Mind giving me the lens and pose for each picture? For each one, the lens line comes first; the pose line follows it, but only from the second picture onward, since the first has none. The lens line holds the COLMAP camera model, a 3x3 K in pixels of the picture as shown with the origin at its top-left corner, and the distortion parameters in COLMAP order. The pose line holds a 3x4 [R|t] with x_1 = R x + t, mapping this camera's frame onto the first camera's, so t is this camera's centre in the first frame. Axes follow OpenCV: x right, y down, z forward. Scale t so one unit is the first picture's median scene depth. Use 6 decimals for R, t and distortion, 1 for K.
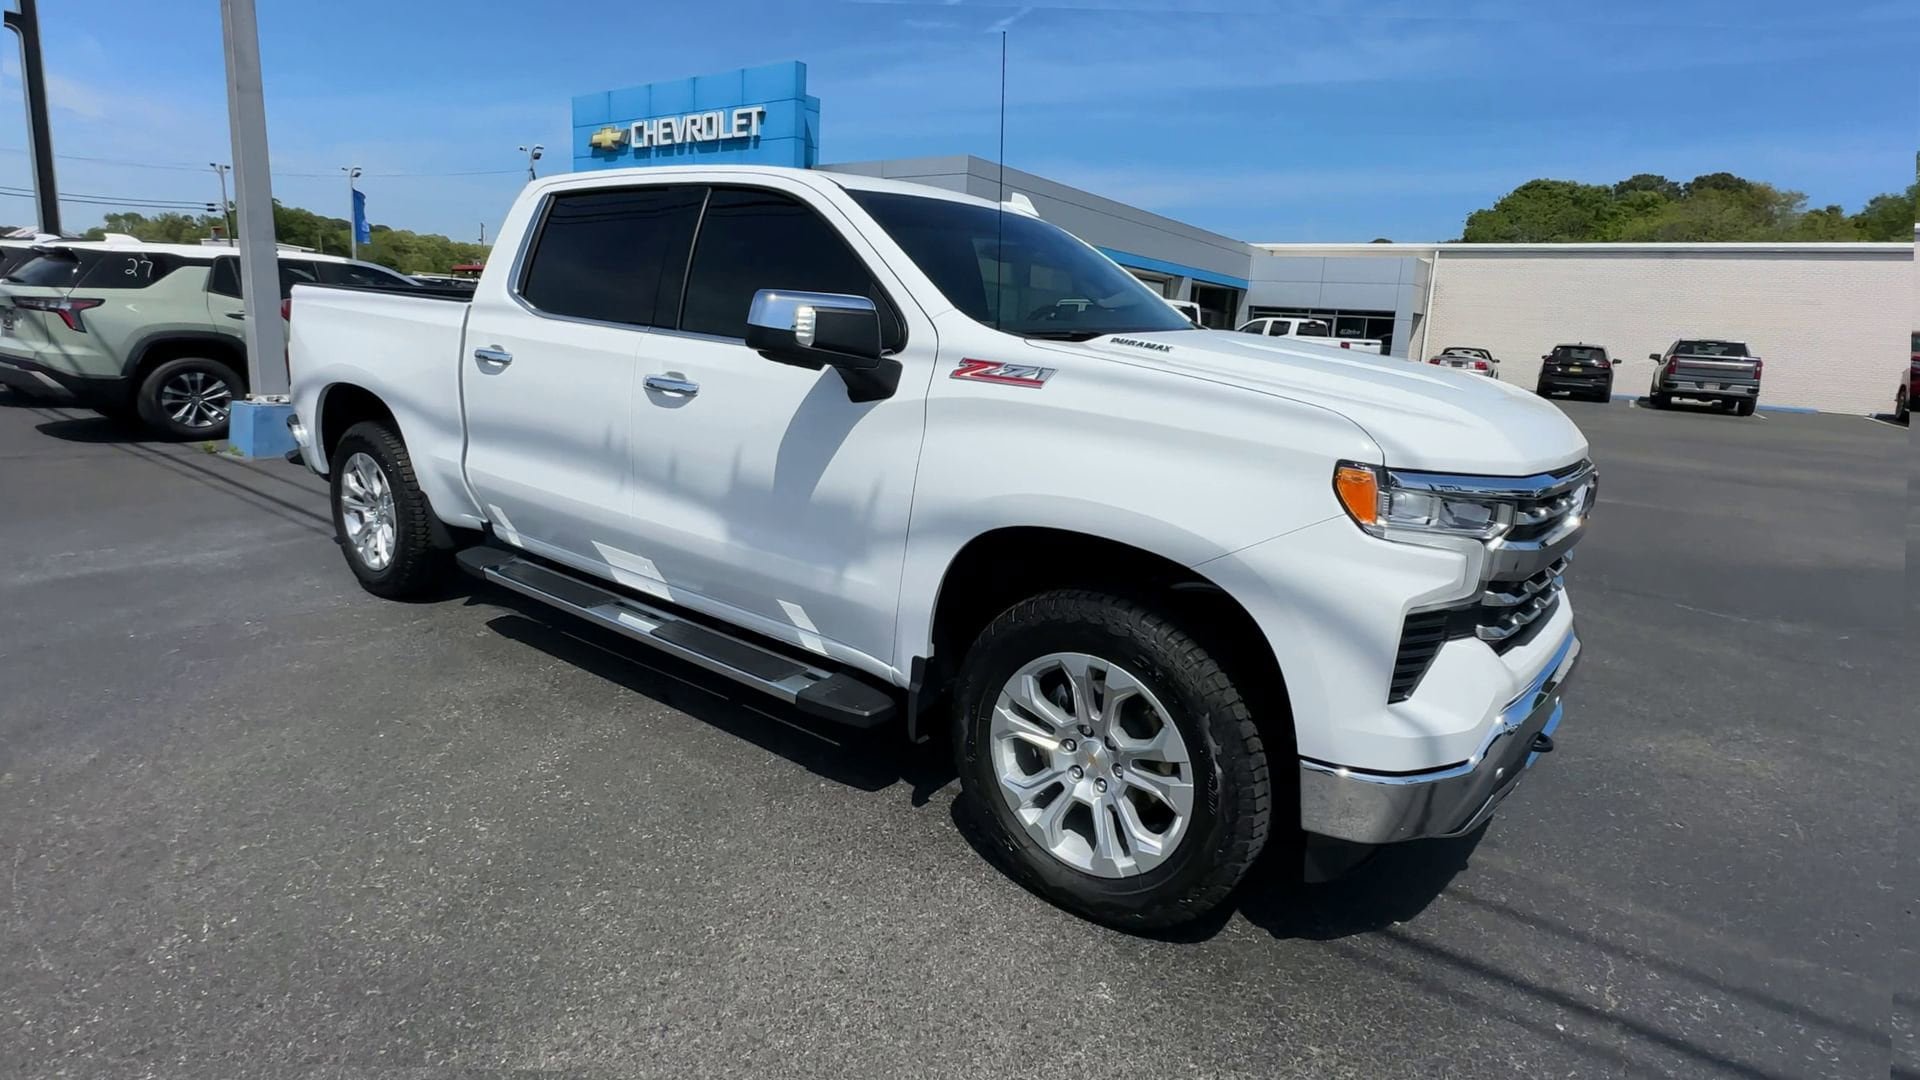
lens RADIAL K [[1112.9, 0, 977.0], [0, 1112.9, 503.9], [0, 0, 1]] dist [-0.005462, 0.000524]
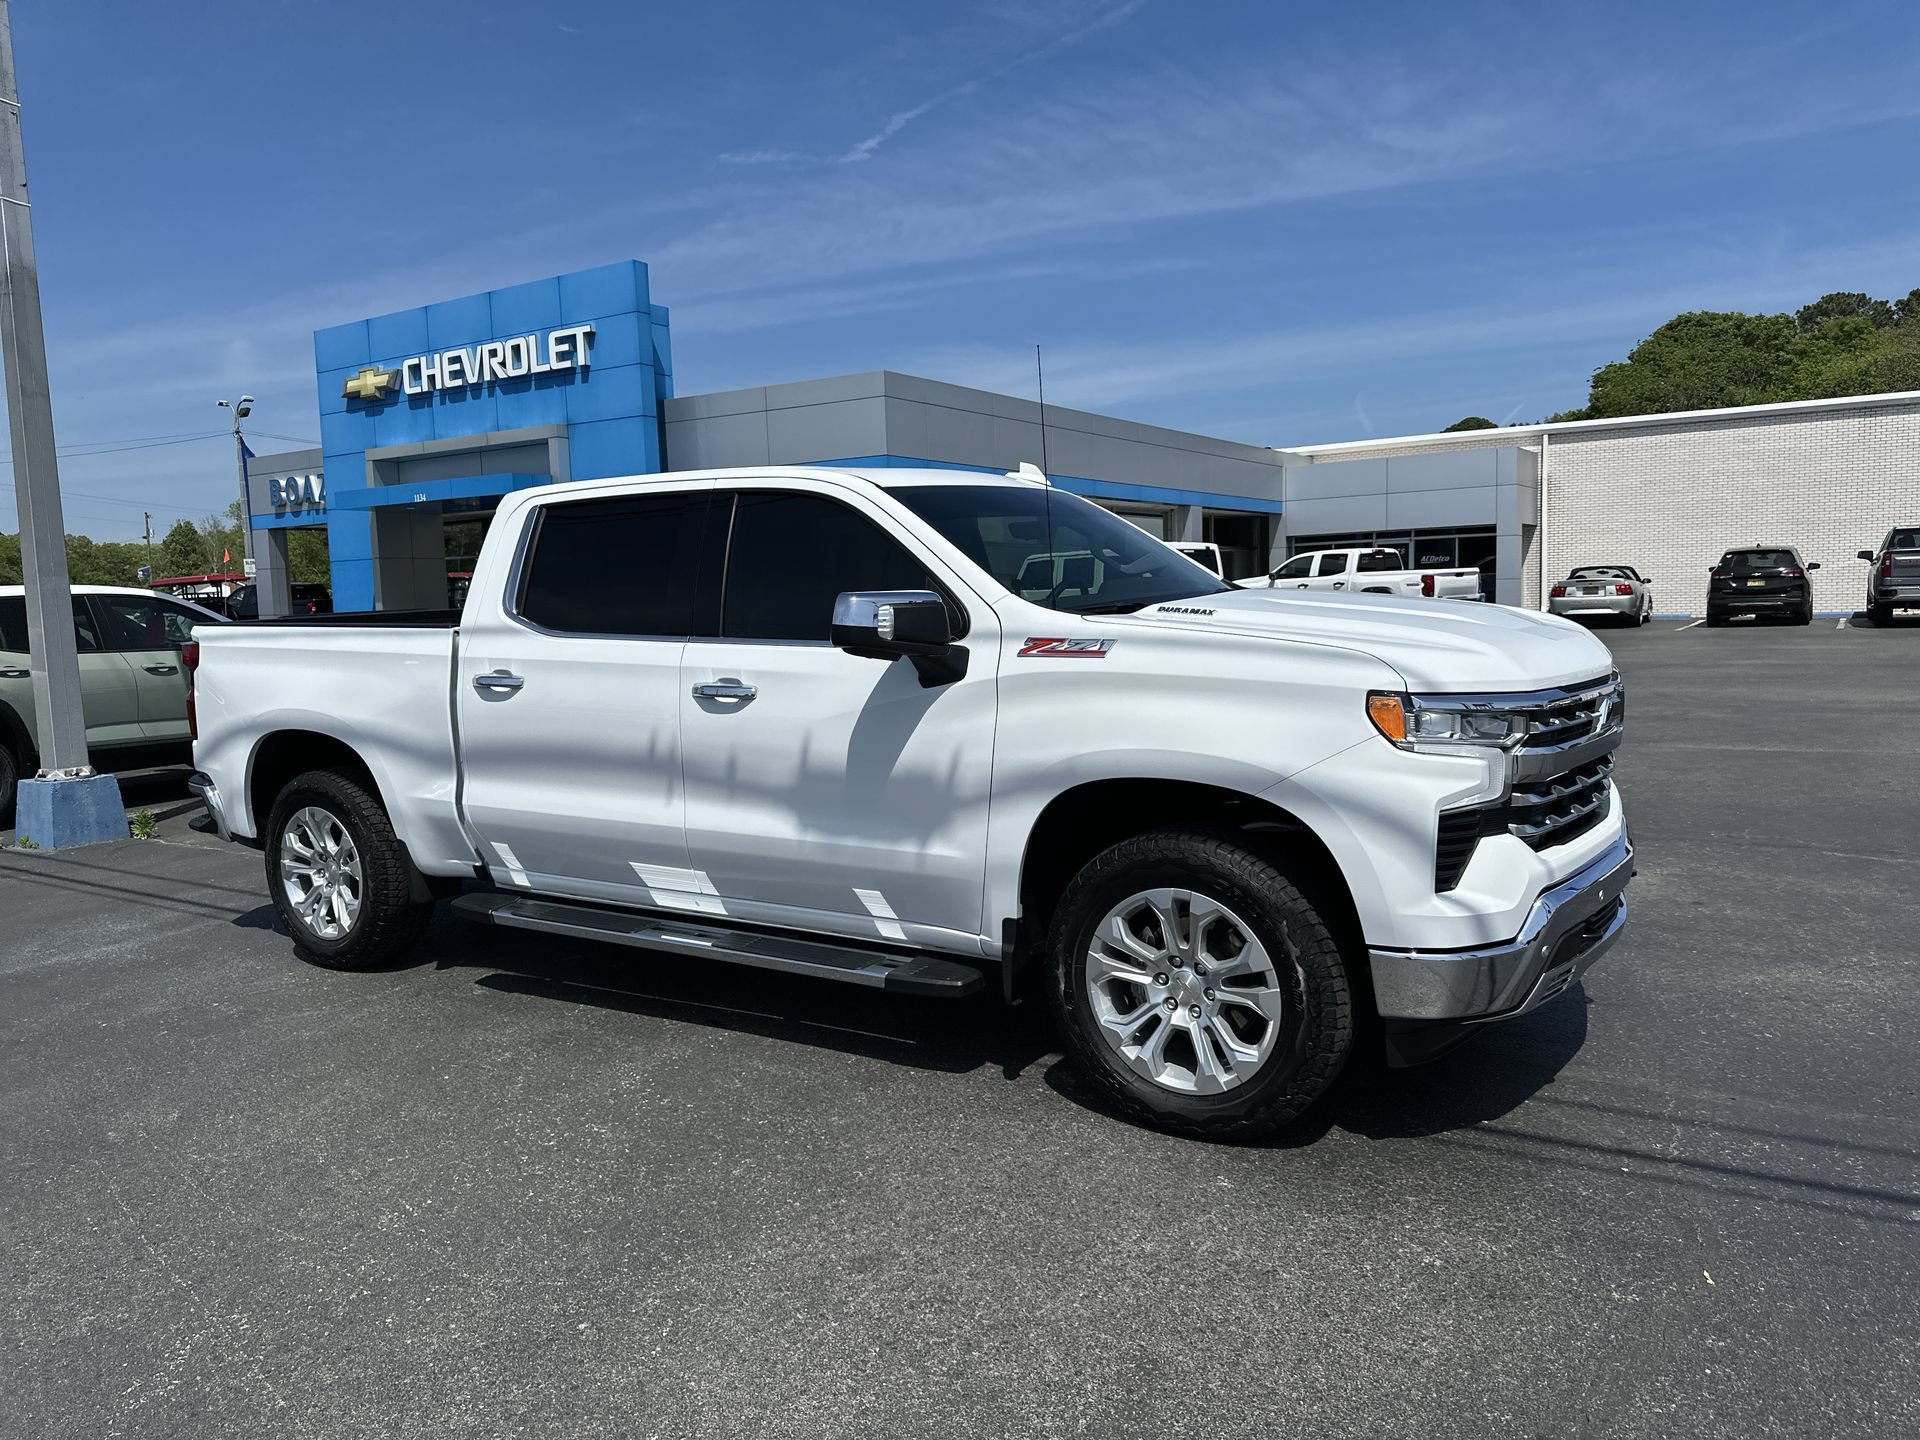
lens RADIAL K [[1591.7, 0, 960.0], [0, 1591.7, 720.0], [0, 0, 1]] dist [0.227085, -0.519768]
pose [[0.995389, -0.091783, 0.027855, -0.113691], [0.093759, 0.992316, -0.080738, 0.062297], [-0.020230, 0.082978, 0.996346, -0.495042]]
